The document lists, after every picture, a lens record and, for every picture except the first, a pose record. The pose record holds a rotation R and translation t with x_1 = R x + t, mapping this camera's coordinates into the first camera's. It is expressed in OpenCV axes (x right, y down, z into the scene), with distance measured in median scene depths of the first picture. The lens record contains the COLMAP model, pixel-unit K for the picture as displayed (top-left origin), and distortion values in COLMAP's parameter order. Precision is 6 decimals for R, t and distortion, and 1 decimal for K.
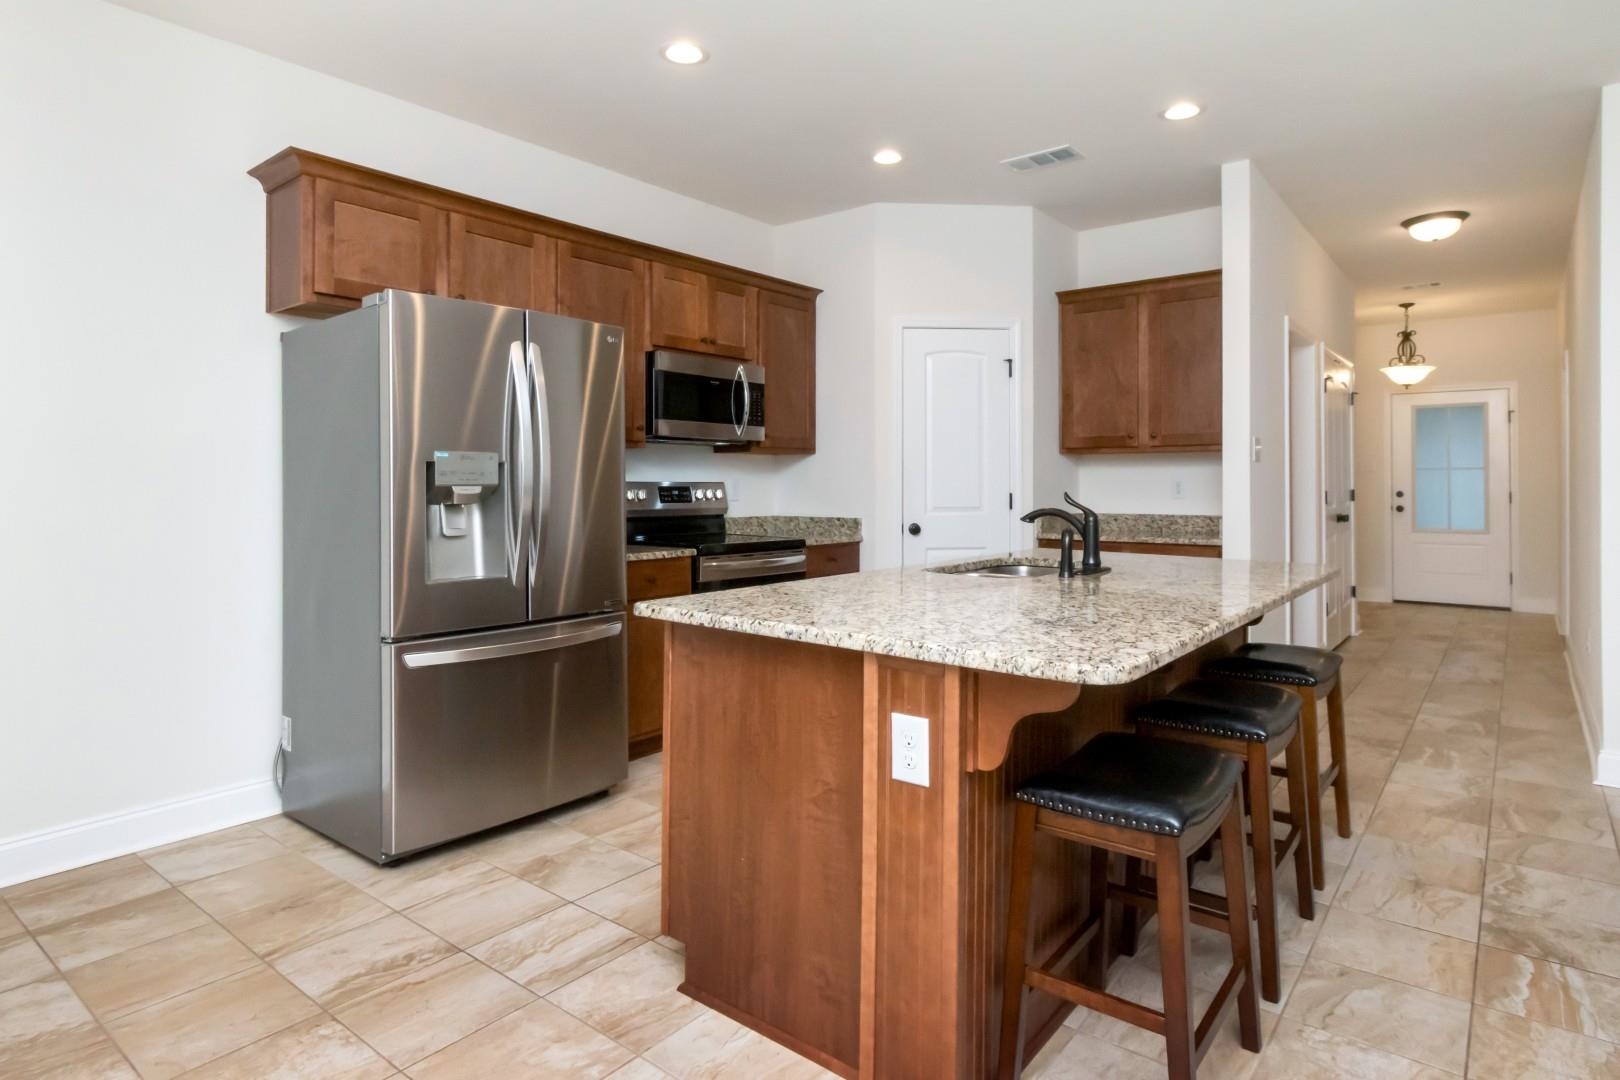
lens RADIAL K [[909.2, 0, 808.1], [0, 909.2, 466.2], [0, 0, 1]] dist [0.005646, 0.001587]
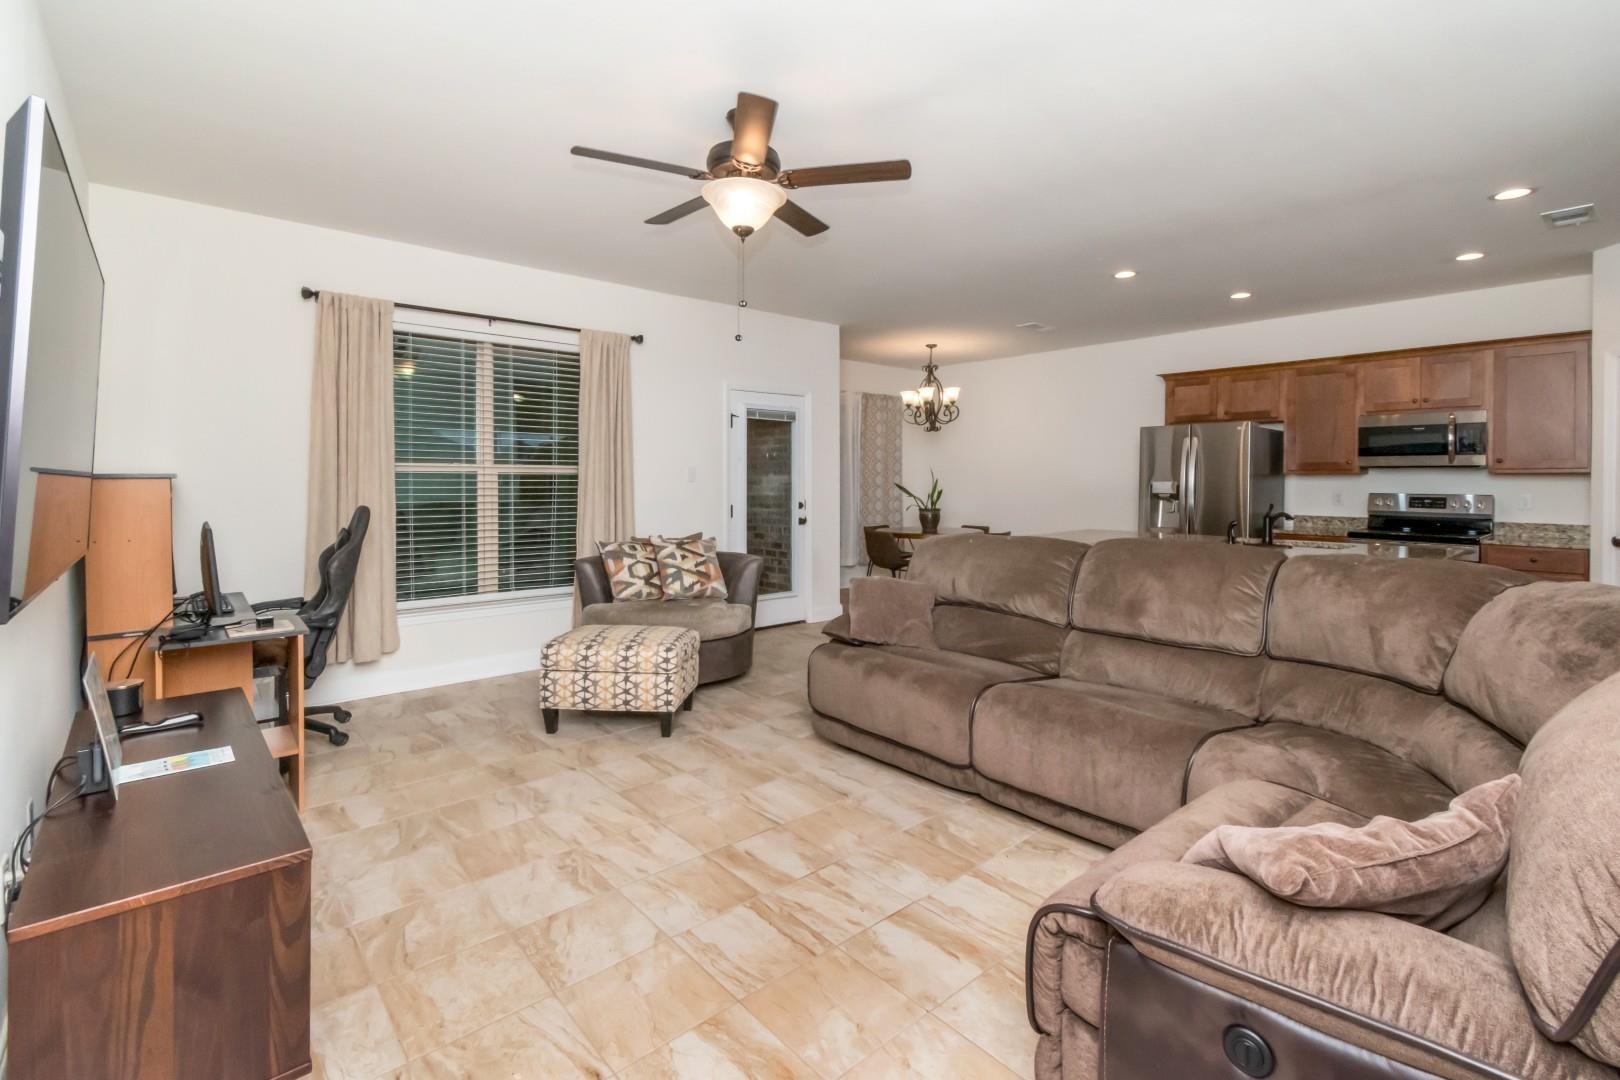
lens RADIAL K [[737.8, 0, 804.4], [0, 737.8, 495.8], [0, 0, 1]] dist [0.011588, -0.001582]
pose [[-0.191444, 0.024258, -0.981204, 1.313511], [0.012057, 0.999677, 0.022362, -0.020225], [0.981429, -0.007549, -0.191675, 0.232343]]
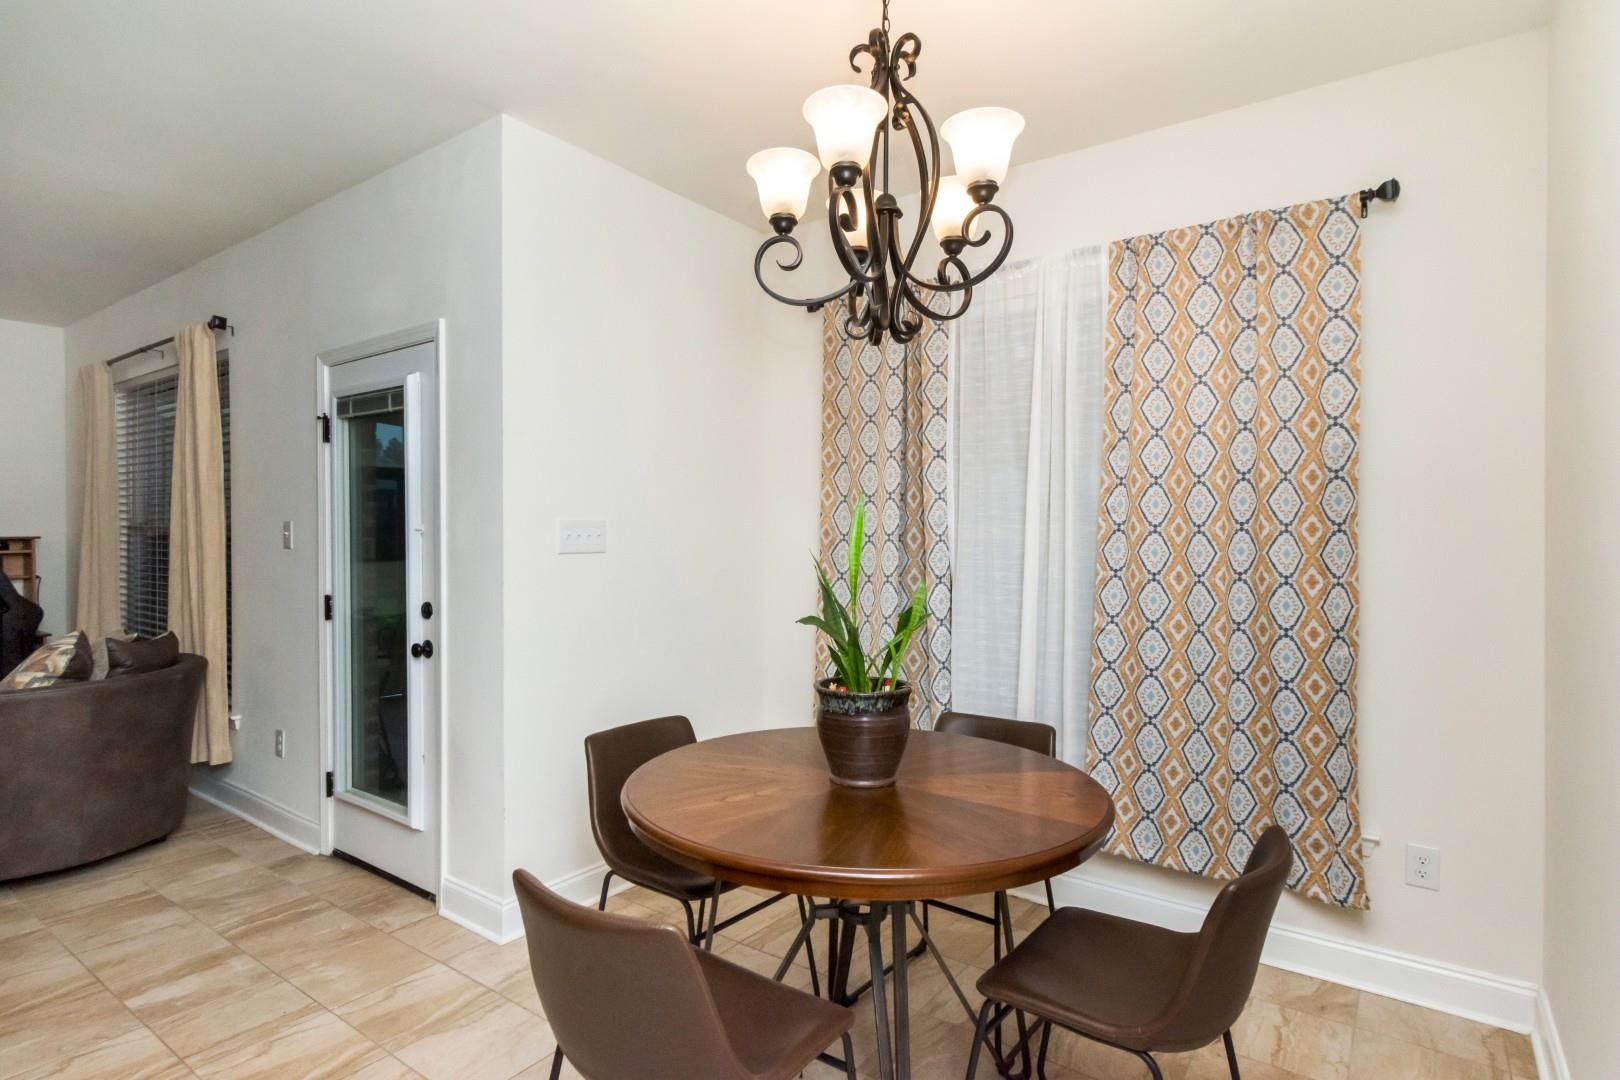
lens RADIAL K [[834.3, 0, 804.7], [0, 834.3, 539.8], [0, 0, 1]] dist [0.004767, 0.000748]
pose [[-0.999614, -0.002173, -0.027685, -0.425028], [-0.001942, 0.999963, -0.008383, -0.020643], [0.027702, -0.008326, -0.999582, 0.631958]]
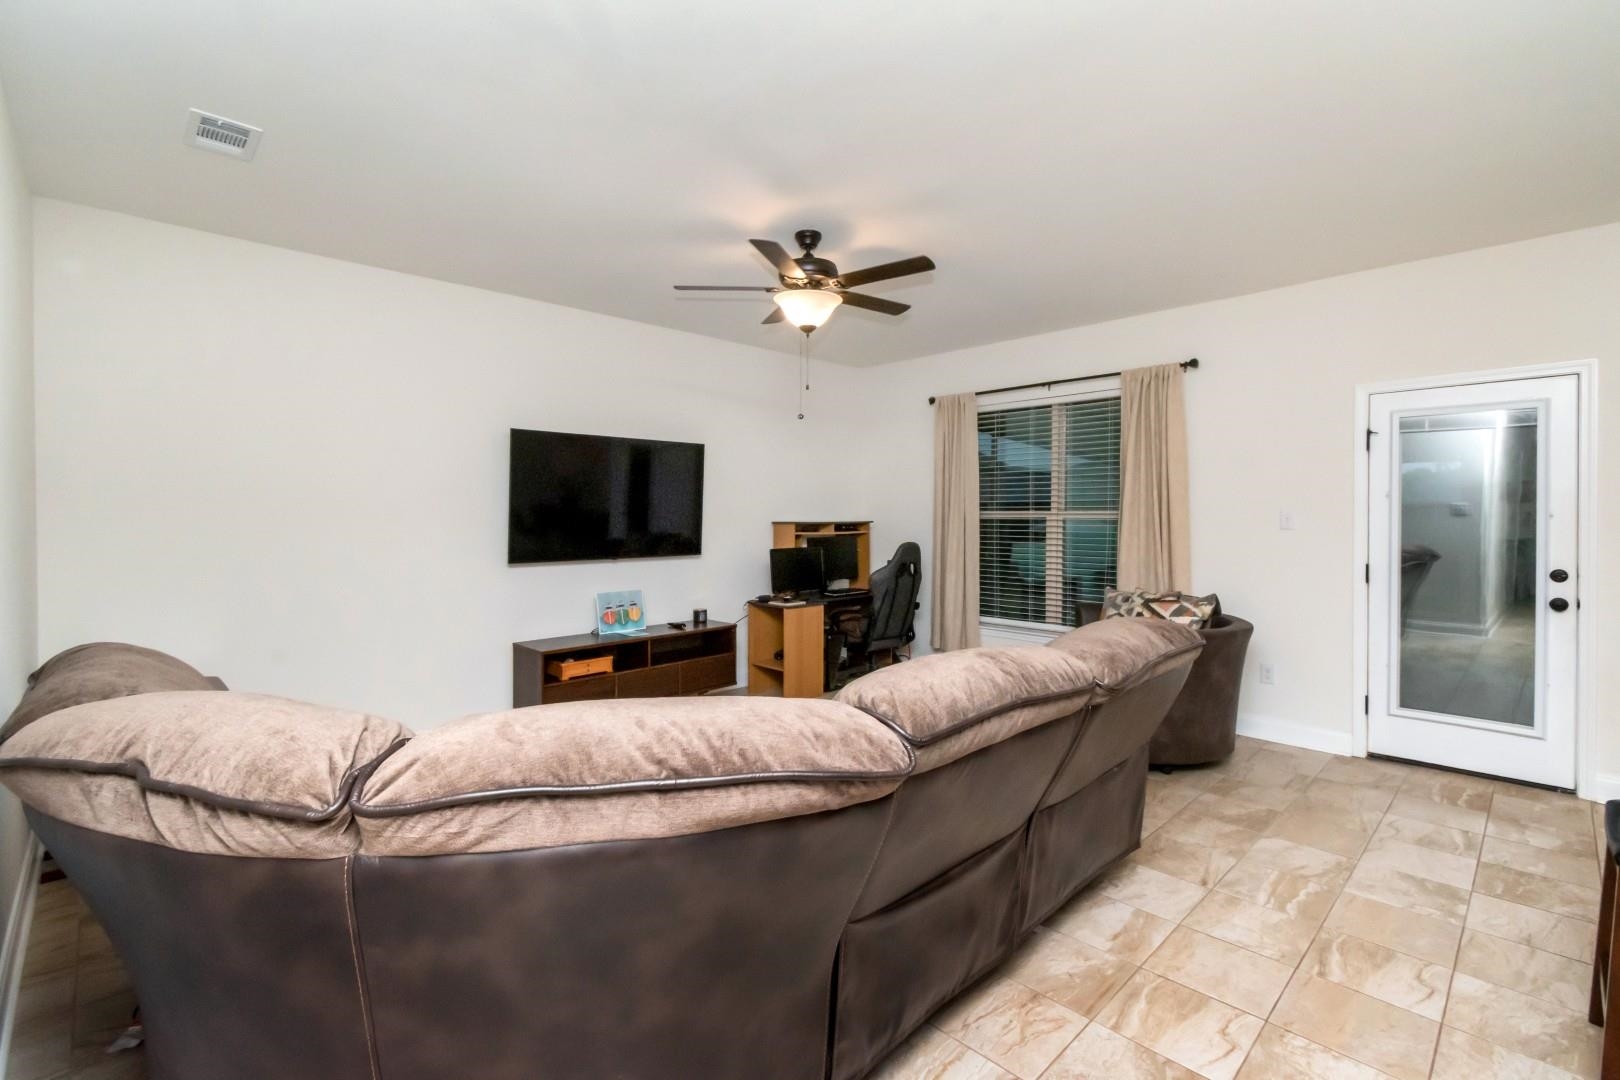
lens RADIAL K [[737.8, 0, 814.9], [0, 737.8, 519.6], [0, 0, 1]] dist [0.011588, -0.001582]
pose [[-0.991456, 0.002473, 0.130418, 0.560681], [0.001443, 0.999967, -0.007995, -0.024113], [-0.130434, -0.007739, -0.991427, 0.853511]]
